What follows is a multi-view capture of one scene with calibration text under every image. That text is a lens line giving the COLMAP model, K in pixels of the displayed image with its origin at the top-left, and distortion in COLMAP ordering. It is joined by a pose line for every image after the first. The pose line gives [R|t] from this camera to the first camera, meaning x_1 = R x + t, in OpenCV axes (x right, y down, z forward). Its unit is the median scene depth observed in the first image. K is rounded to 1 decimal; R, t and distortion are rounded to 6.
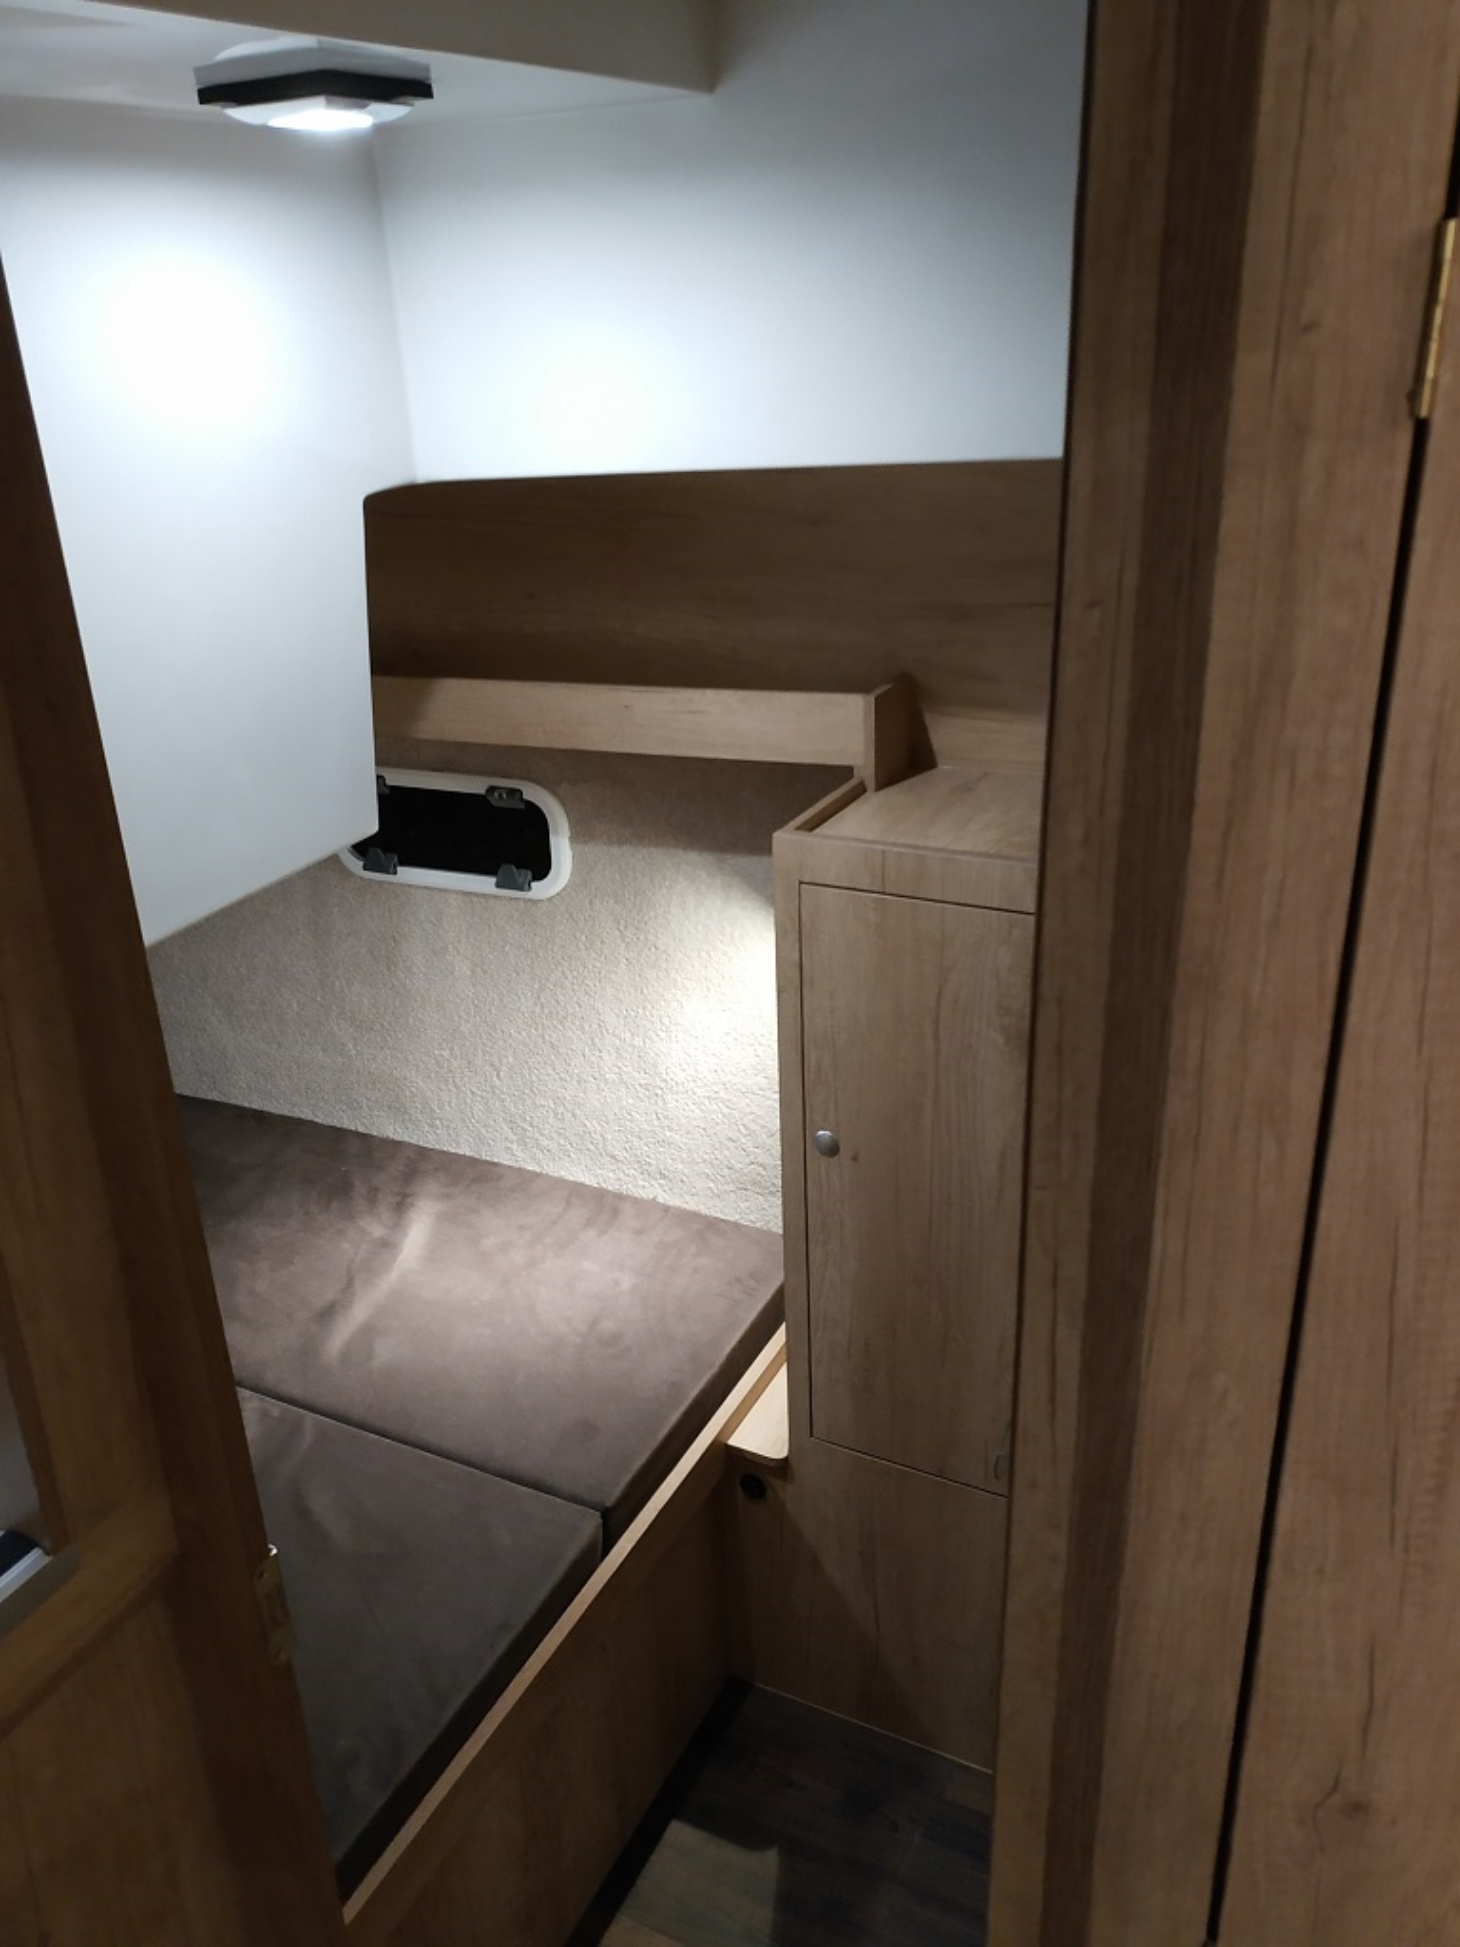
lens RADIAL K [[1549.3, 0, 719.4], [0, 1549.3, 962.7], [0, 0, 1]] dist [0.046264, -0.081850]
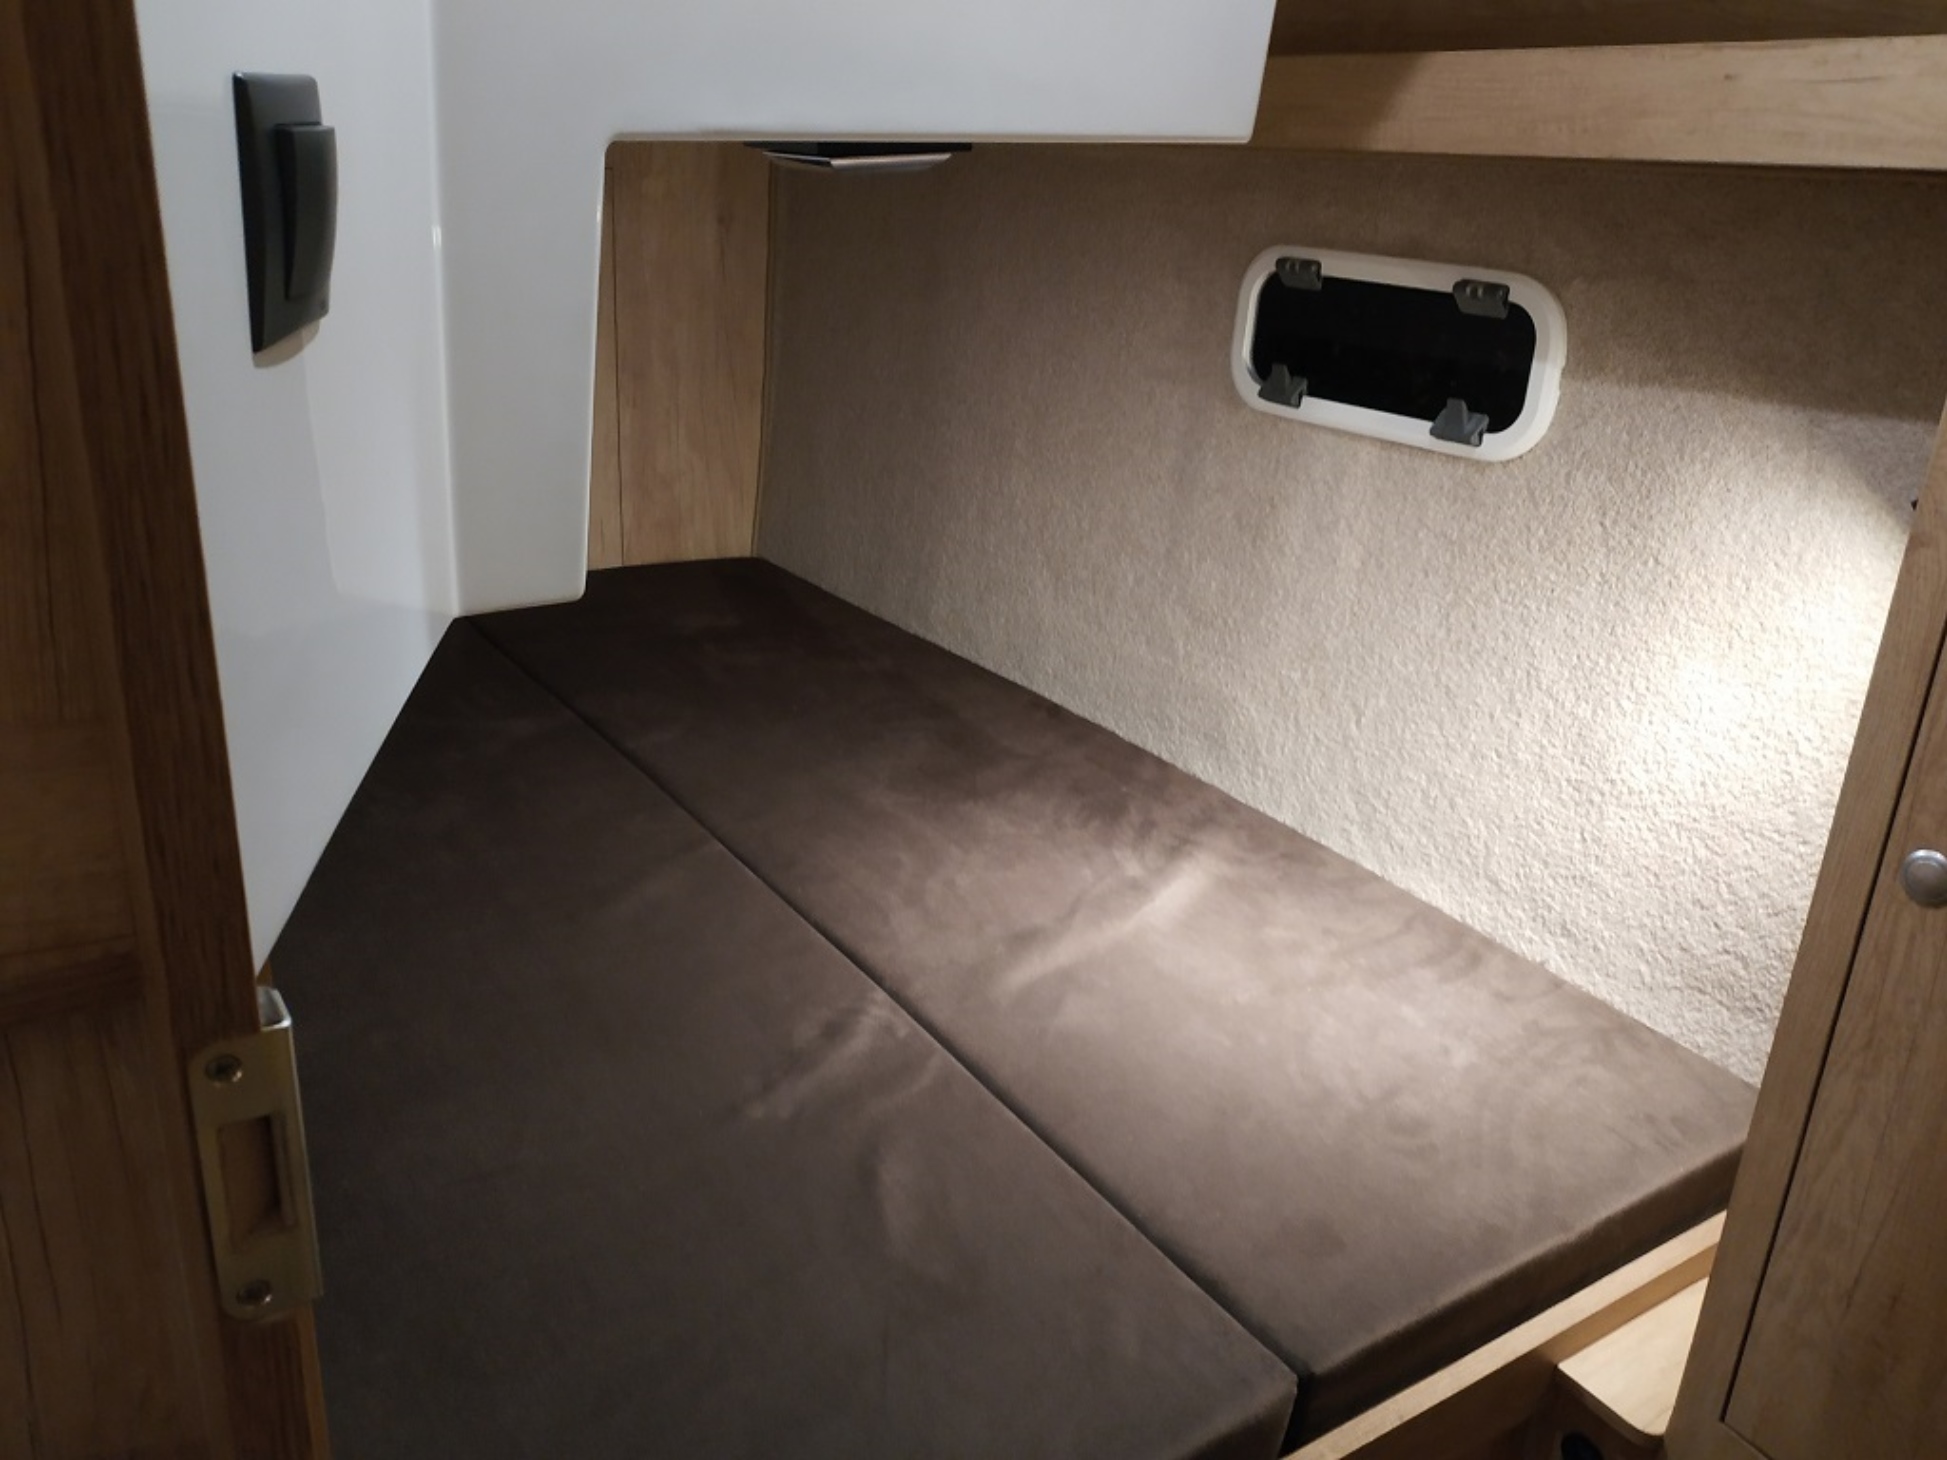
lens RADIAL K [[1549.3, 0, 948.8], [0, 1549.3, 641.5], [0, 0, 1]] dist [0.046264, -0.081850]
pose [[0.861265, 0.247230, -0.443959, 0.000344], [-0.283769, 0.958749, -0.016599, 0.112355], [0.421541, 0.140278, 0.895893, 0.316695]]
